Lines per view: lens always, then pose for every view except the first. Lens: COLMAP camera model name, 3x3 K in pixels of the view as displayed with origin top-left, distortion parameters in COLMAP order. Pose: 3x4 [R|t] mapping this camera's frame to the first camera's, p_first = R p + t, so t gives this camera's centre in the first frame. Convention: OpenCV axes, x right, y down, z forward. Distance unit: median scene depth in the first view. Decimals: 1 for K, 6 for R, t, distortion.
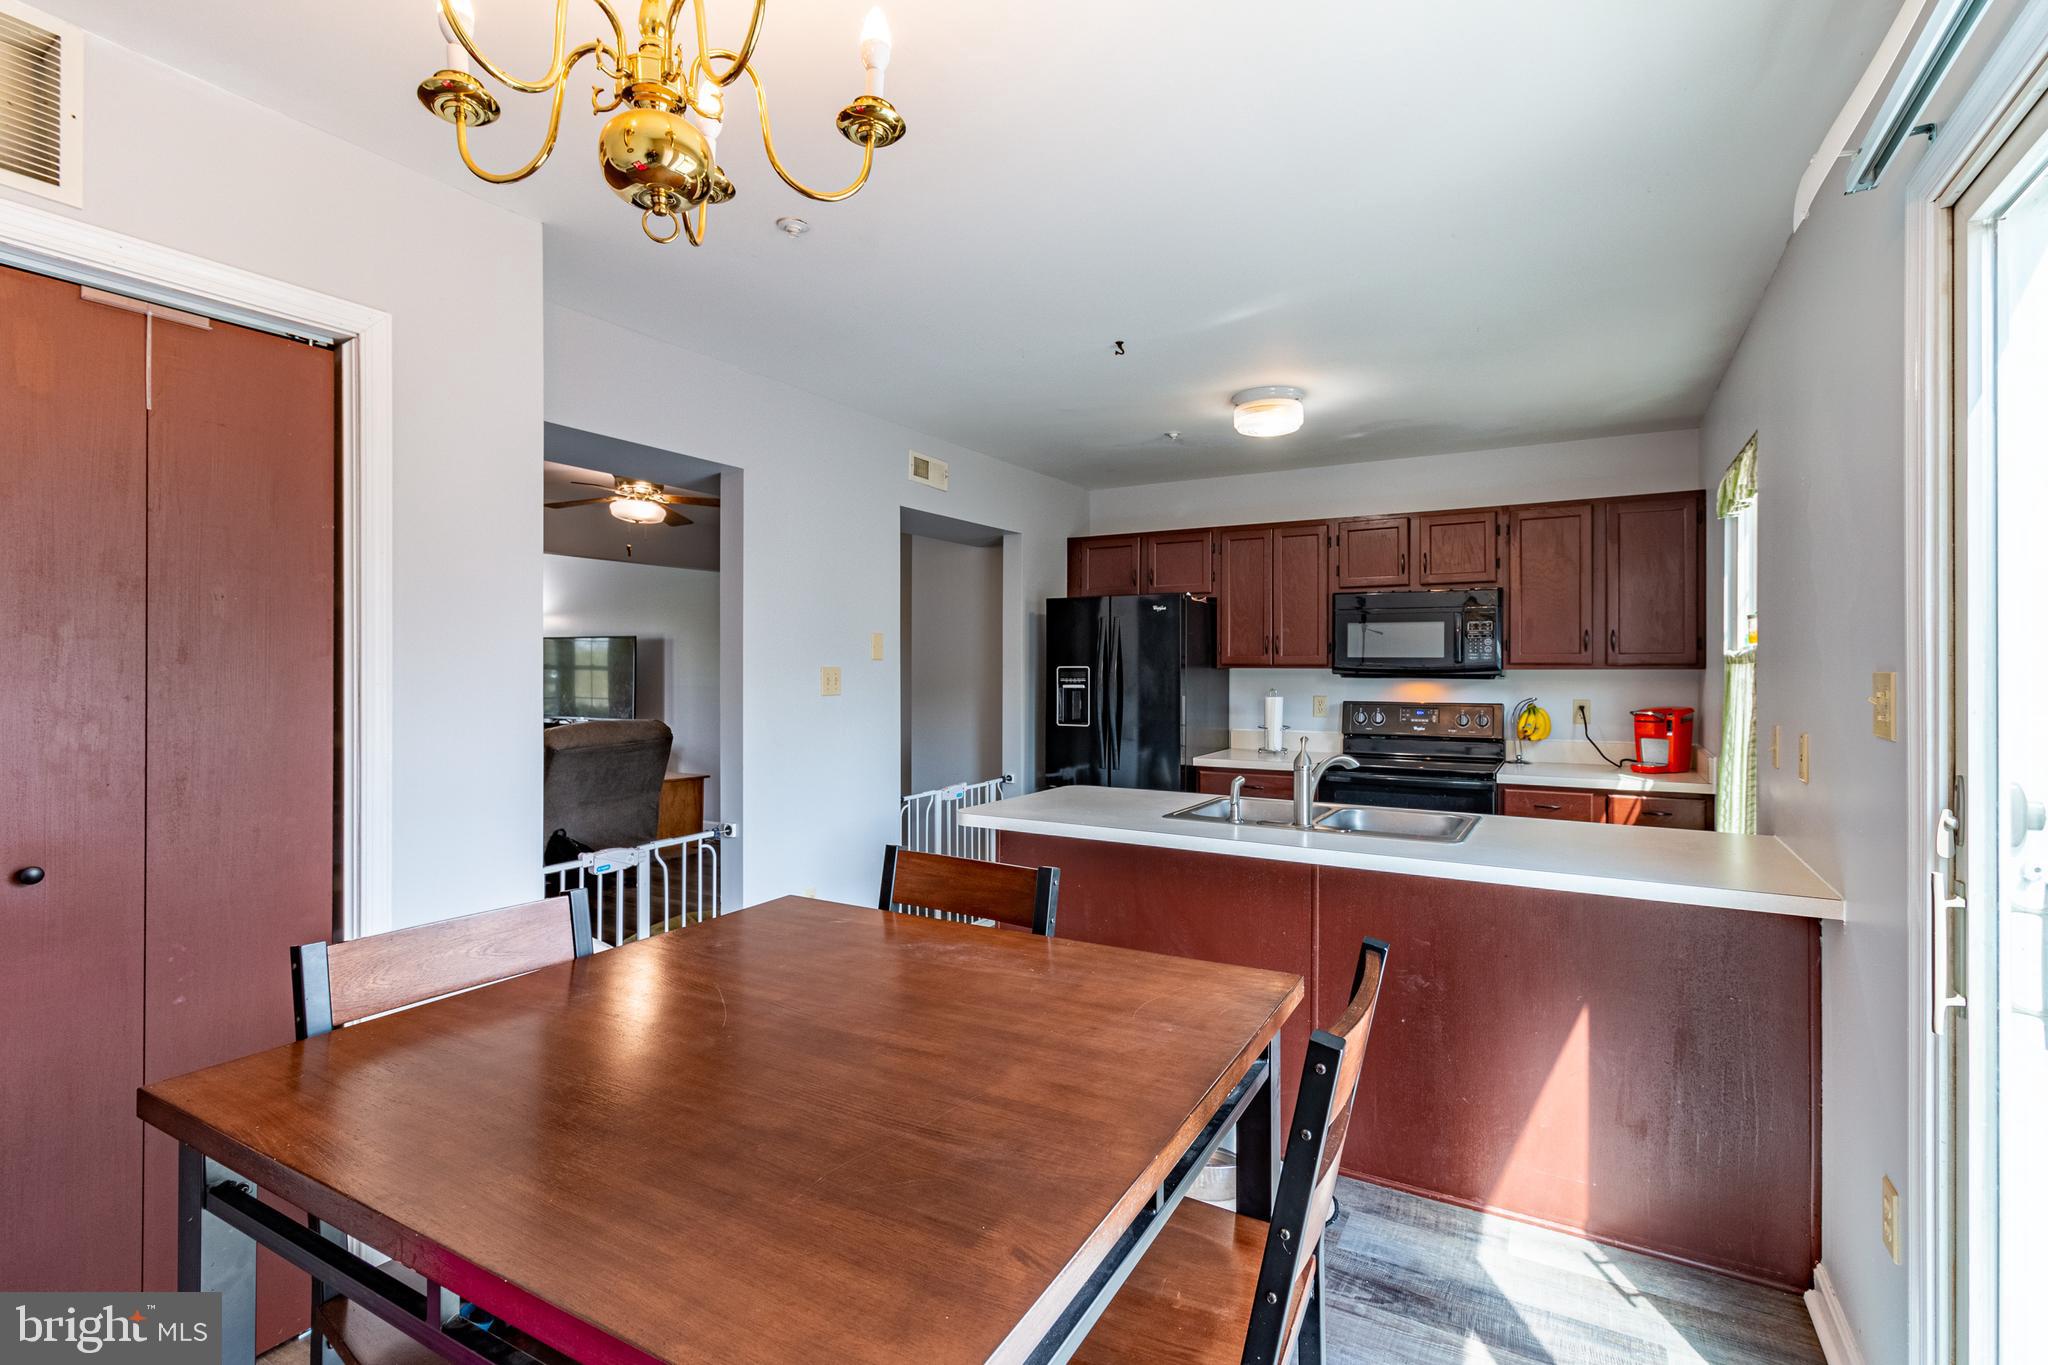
lens RADIAL K [[950.3, 0, 1065.1], [0, 950.3, 660.5], [0, 0, 1]] dist [-0.002981, -0.000745]
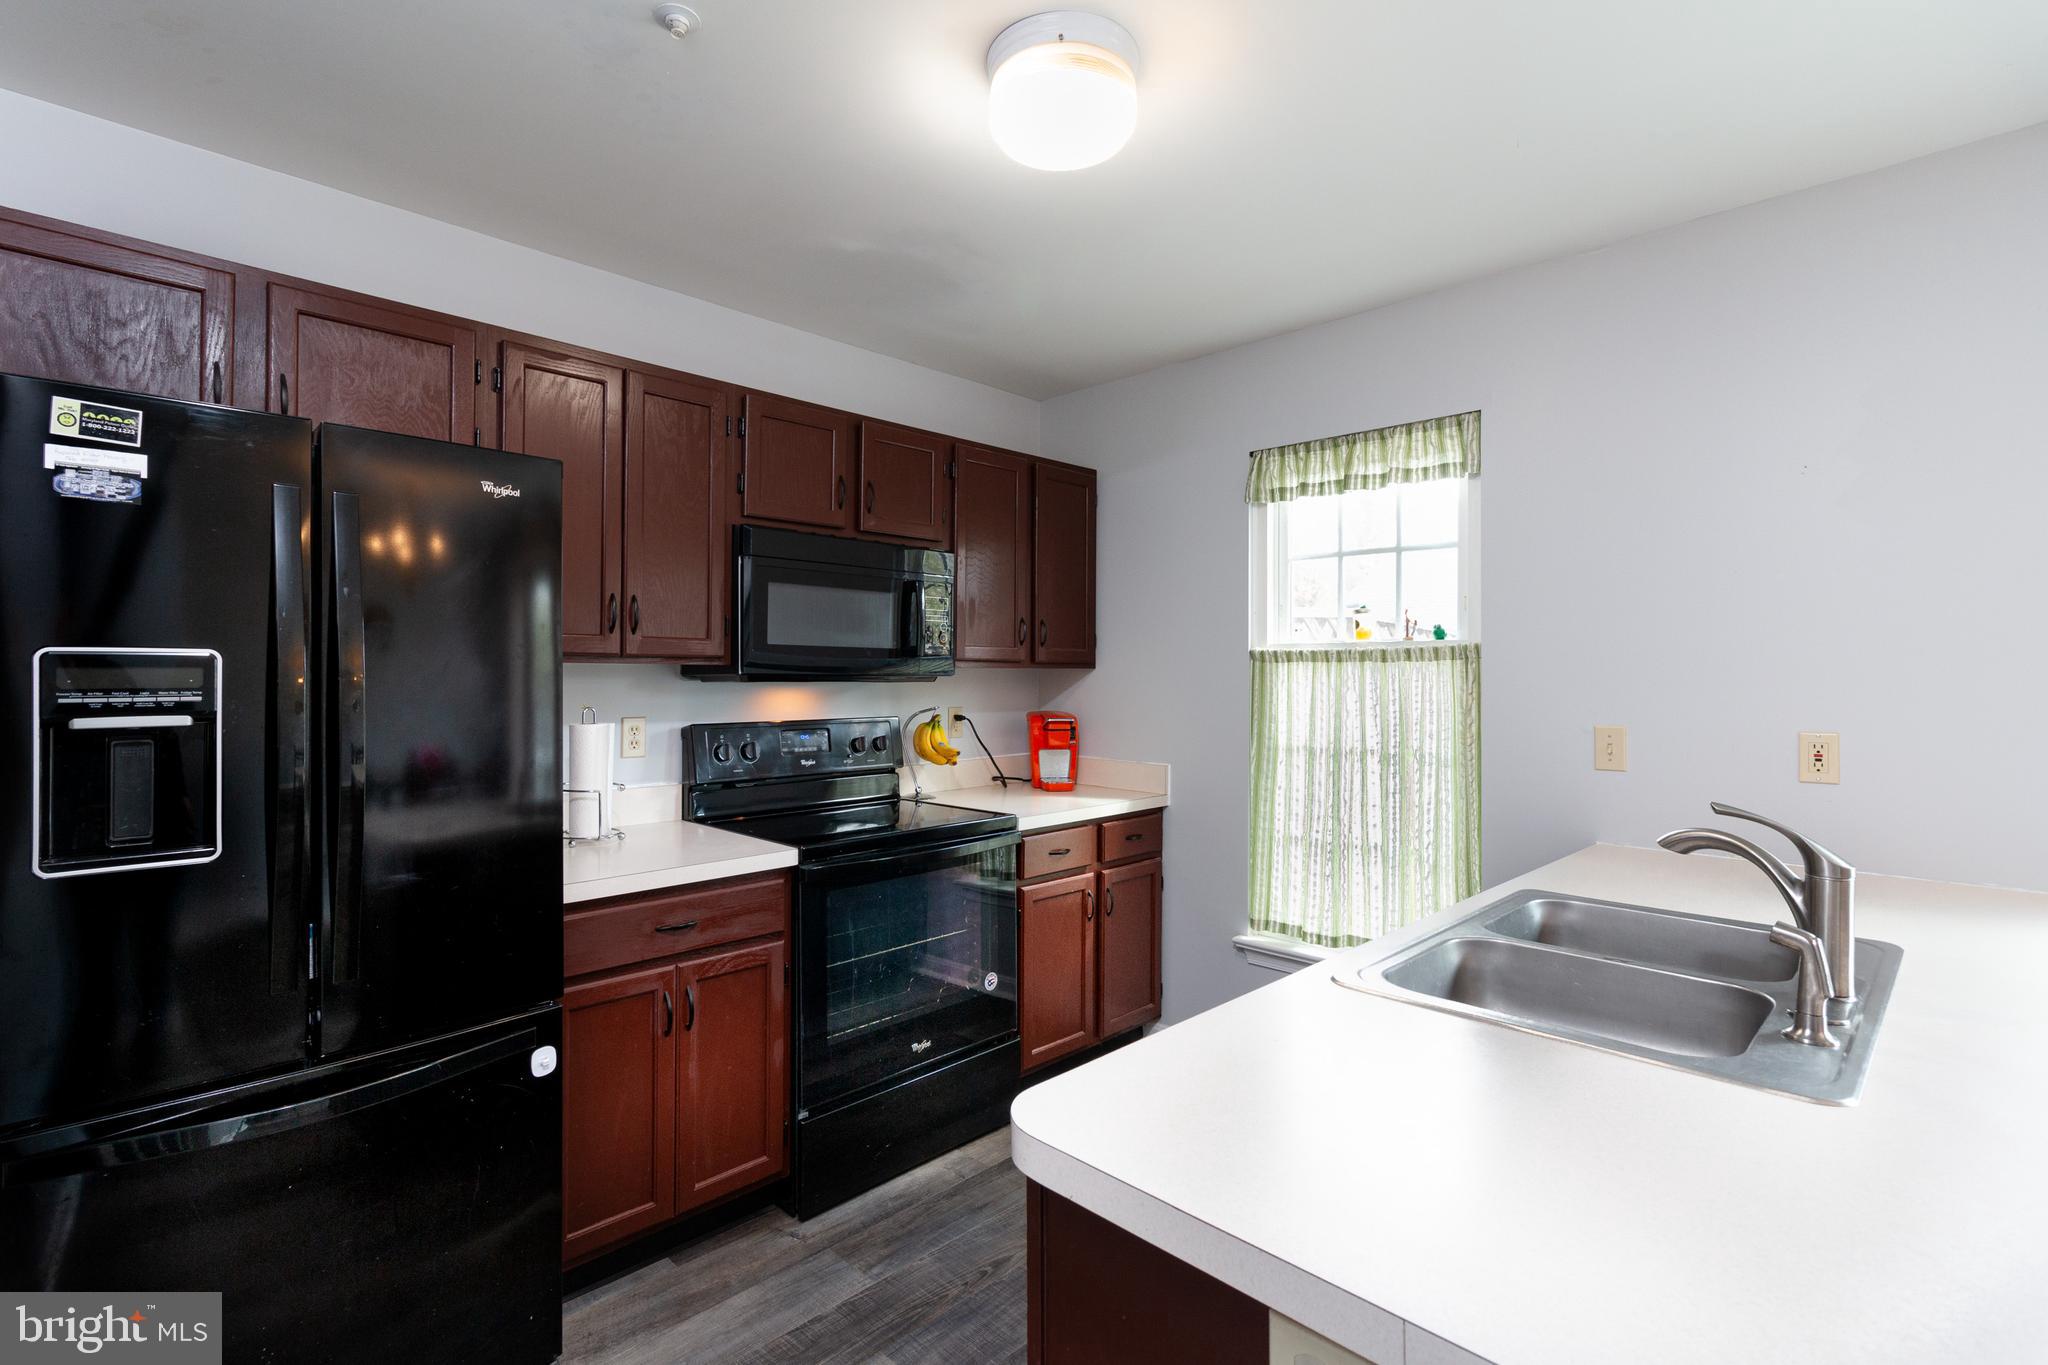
lens RADIAL K [[950.3, 0, 1024.8], [0, 950.3, 677.2], [0, 0, 1]] dist [-0.002981, -0.000745]
pose [[0.294425, -0.003882, 0.955667, -0.181581], [-0.007917, 0.999948, 0.006501, 0.011221], [-0.955642, -0.009480, 0.294379, 0.707195]]
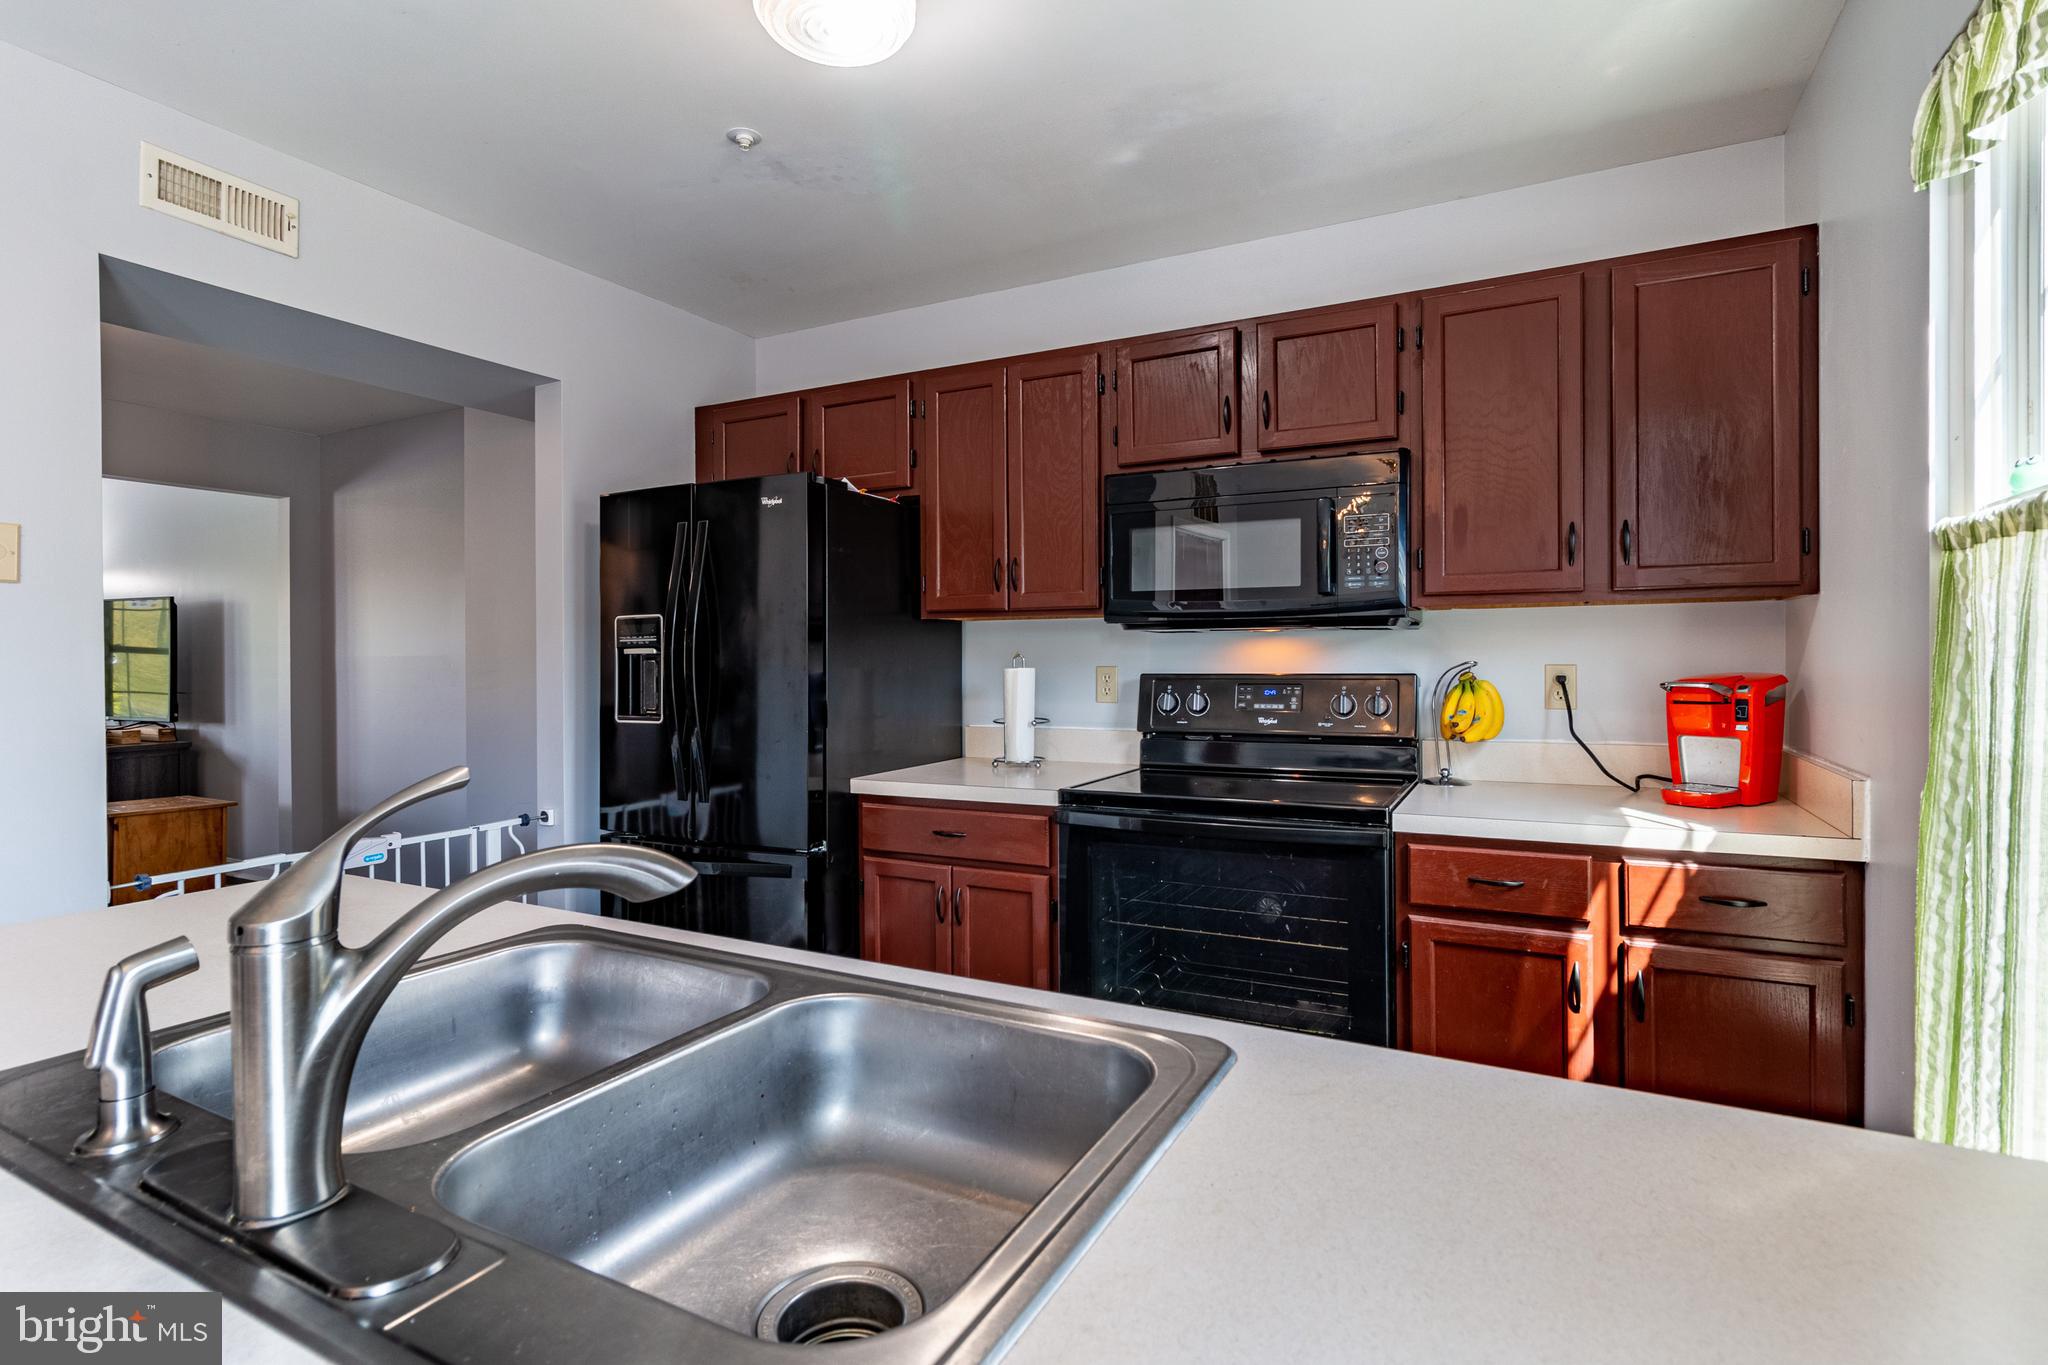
lens RADIAL K [[1004.3, 0, 1000.1], [0, 1004.3, 661.8], [0, 0, 1]] dist [-0.000457, -0.000464]
pose [[0.999936, -0.010515, 0.004143, 0.224801], [0.010470, 0.999886, 0.010905, 0.030527], [-0.004257, -0.010861, 0.999932, 0.433933]]
